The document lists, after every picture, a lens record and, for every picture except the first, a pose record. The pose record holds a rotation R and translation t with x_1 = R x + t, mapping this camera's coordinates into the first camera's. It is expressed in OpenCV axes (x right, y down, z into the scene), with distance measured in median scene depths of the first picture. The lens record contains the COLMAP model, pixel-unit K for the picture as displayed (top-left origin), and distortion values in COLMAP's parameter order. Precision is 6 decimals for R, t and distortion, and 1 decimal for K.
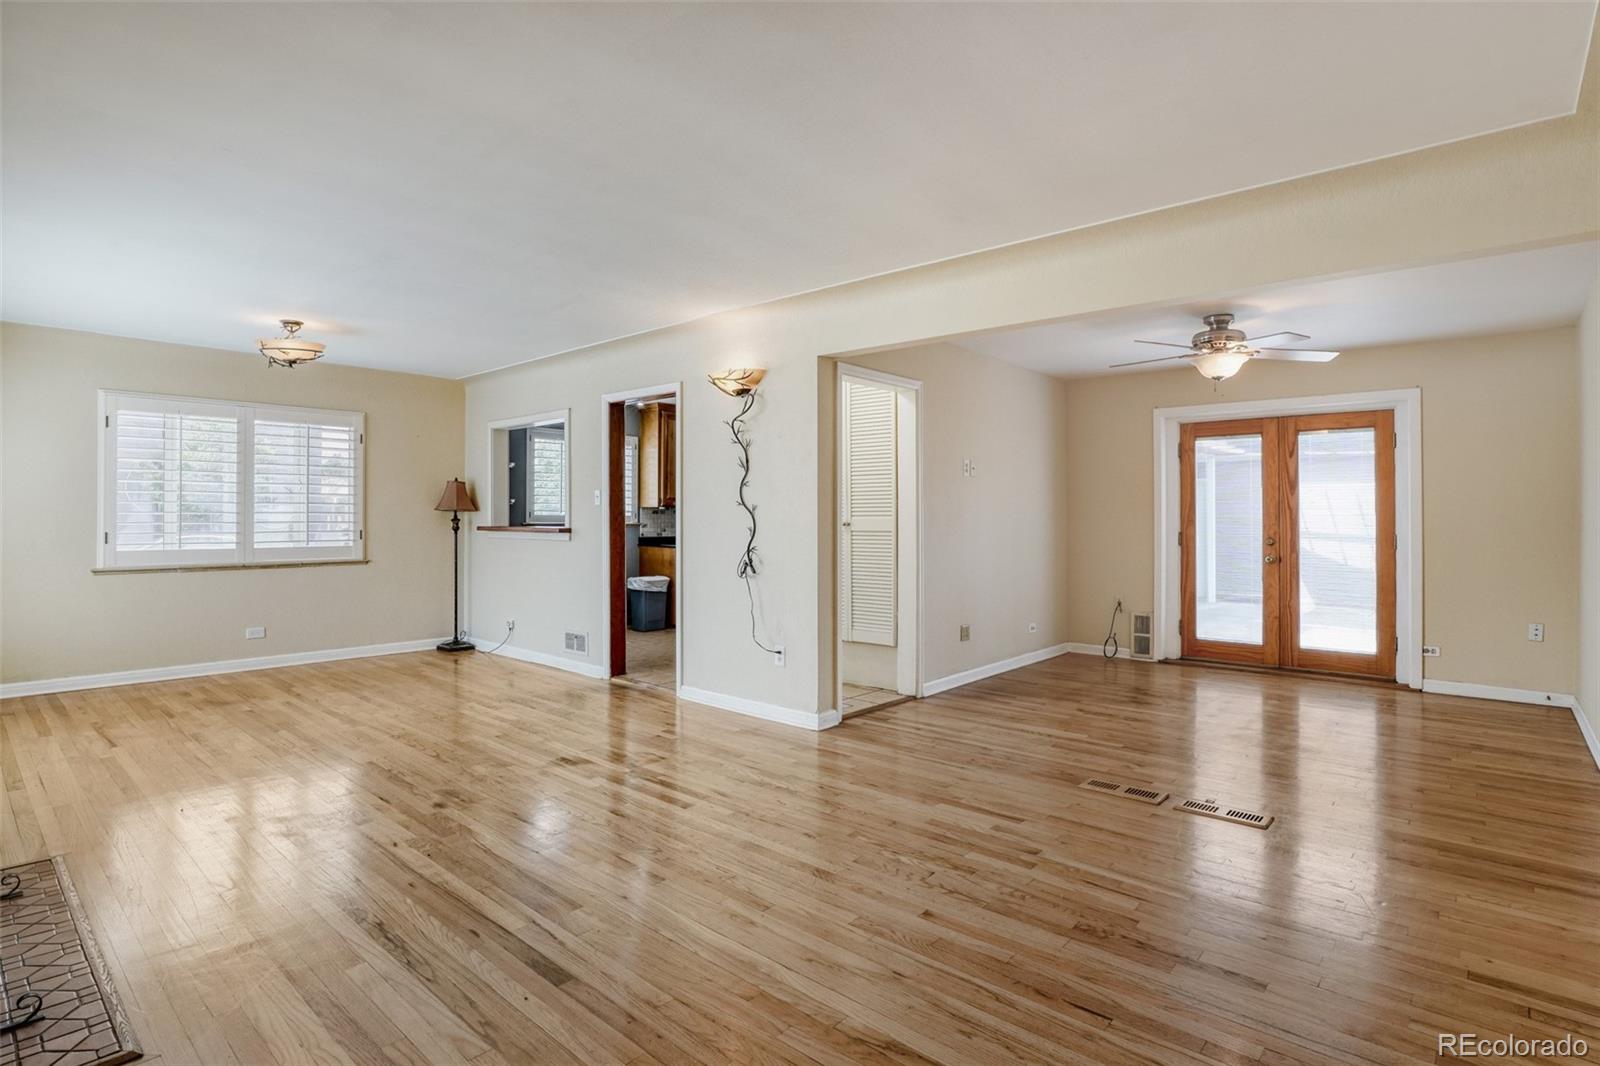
lens RADIAL K [[791.2, 0, 786.6], [0, 791.2, 513.0], [0, 0, 1]] dist [-0.015296, -0.001042]
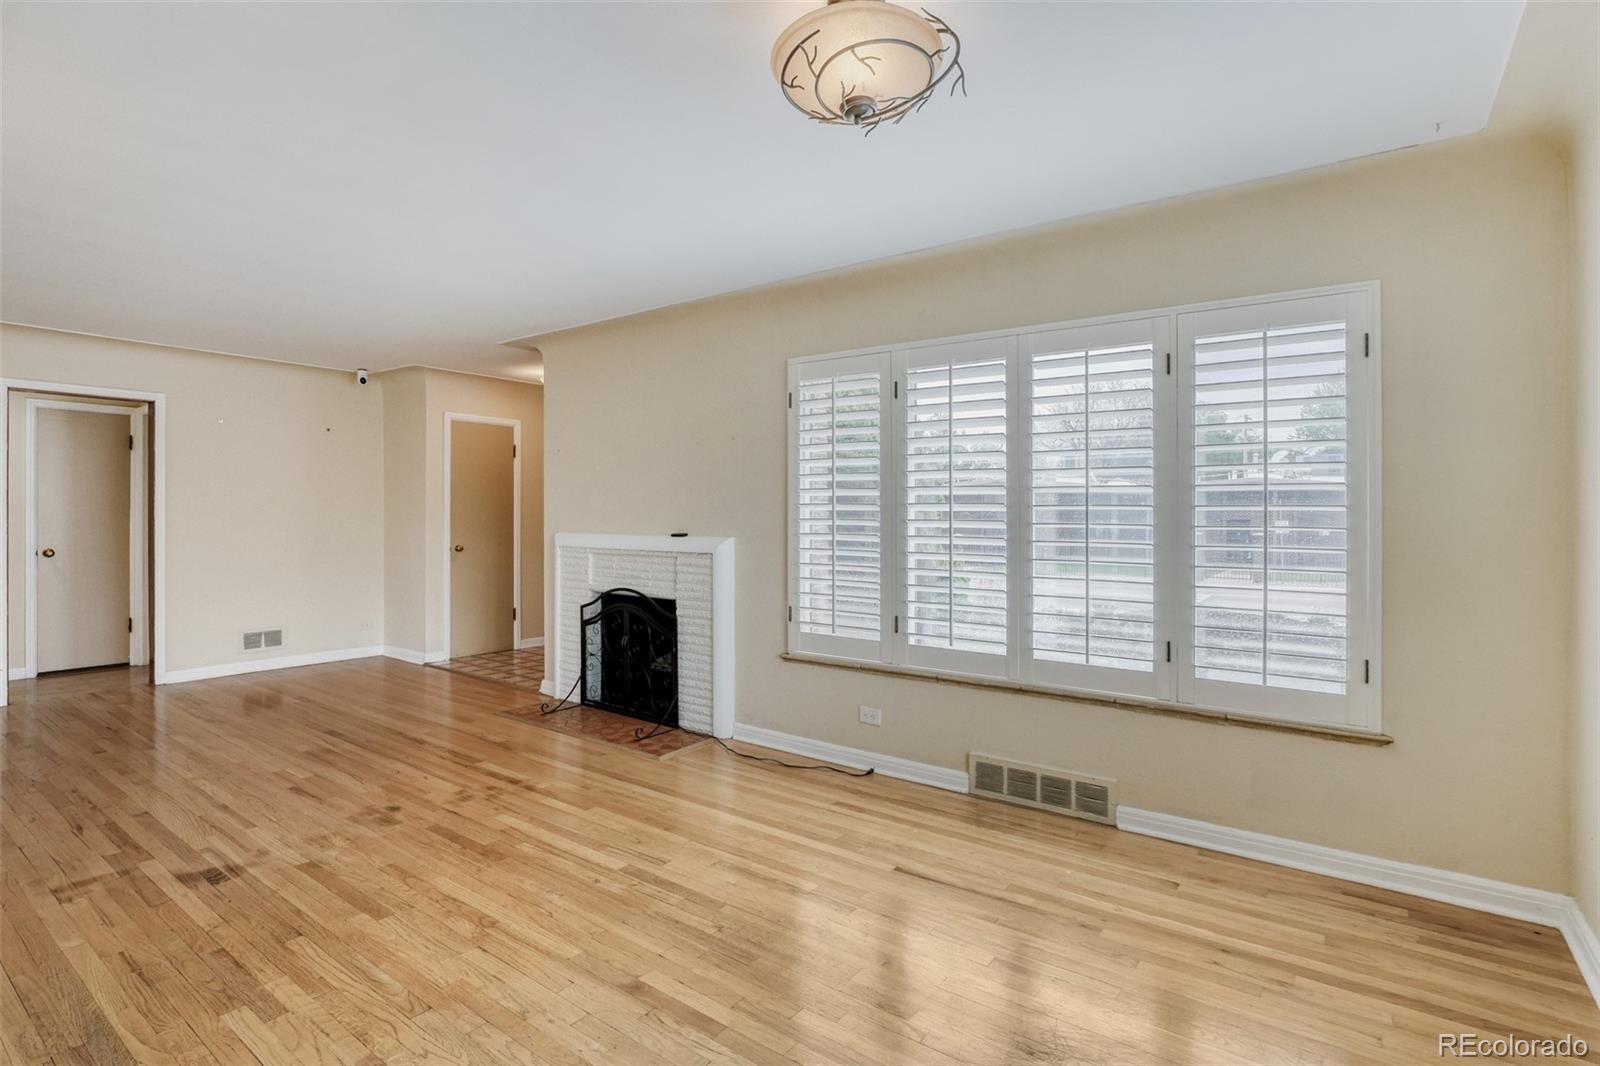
lens RADIAL K [[775.8, 0, 801.6], [0, 775.8, 516.6], [0, 0, 1]] dist [-0.055410, 0.011216]
pose [[-0.994062, -0.009628, -0.108391, -0.489883], [-0.009117, 0.999945, -0.005205, -0.003001], [0.108435, -0.004186, -0.994095, 1.165727]]
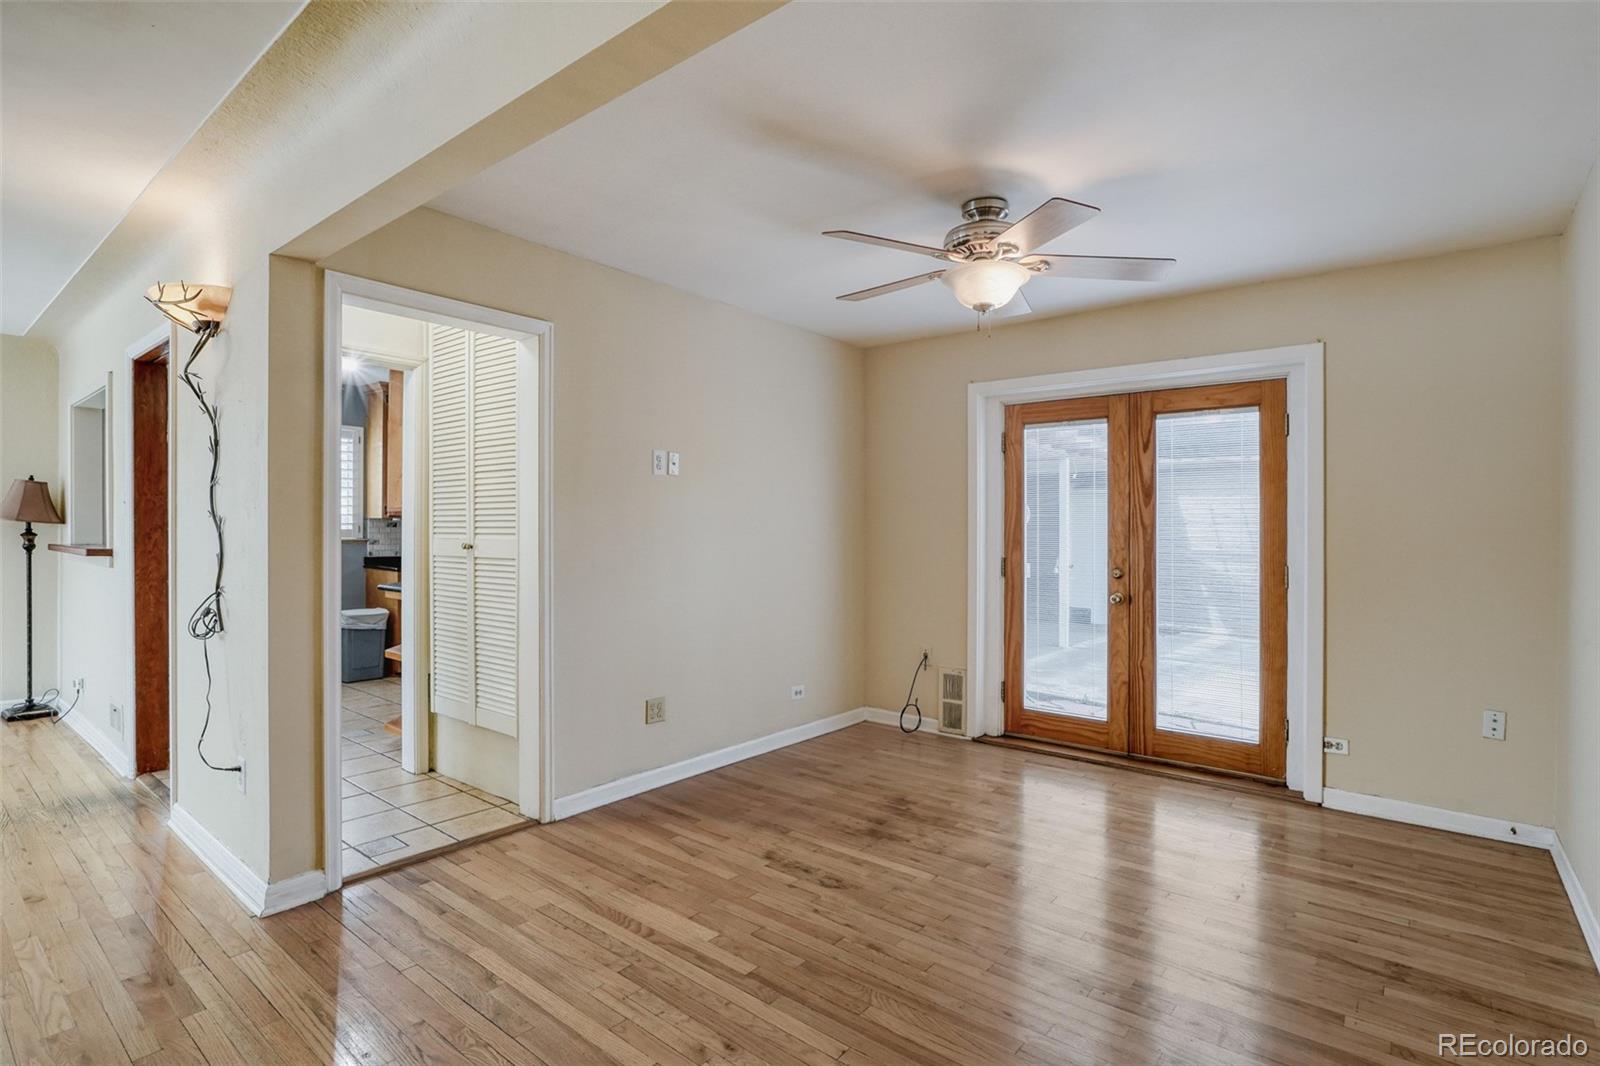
lens RADIAL K [[788.2, 0, 796.9], [0, 788.2, 530.1], [0, 0, 1]] dist [-0.004454, 0.000023]
pose [[0.998484, 0.005452, 0.054770, 0.300549], [-0.005760, 0.999968, 0.005474, -0.003883], [-0.054738, -0.005781, 0.998484, 0.328871]]
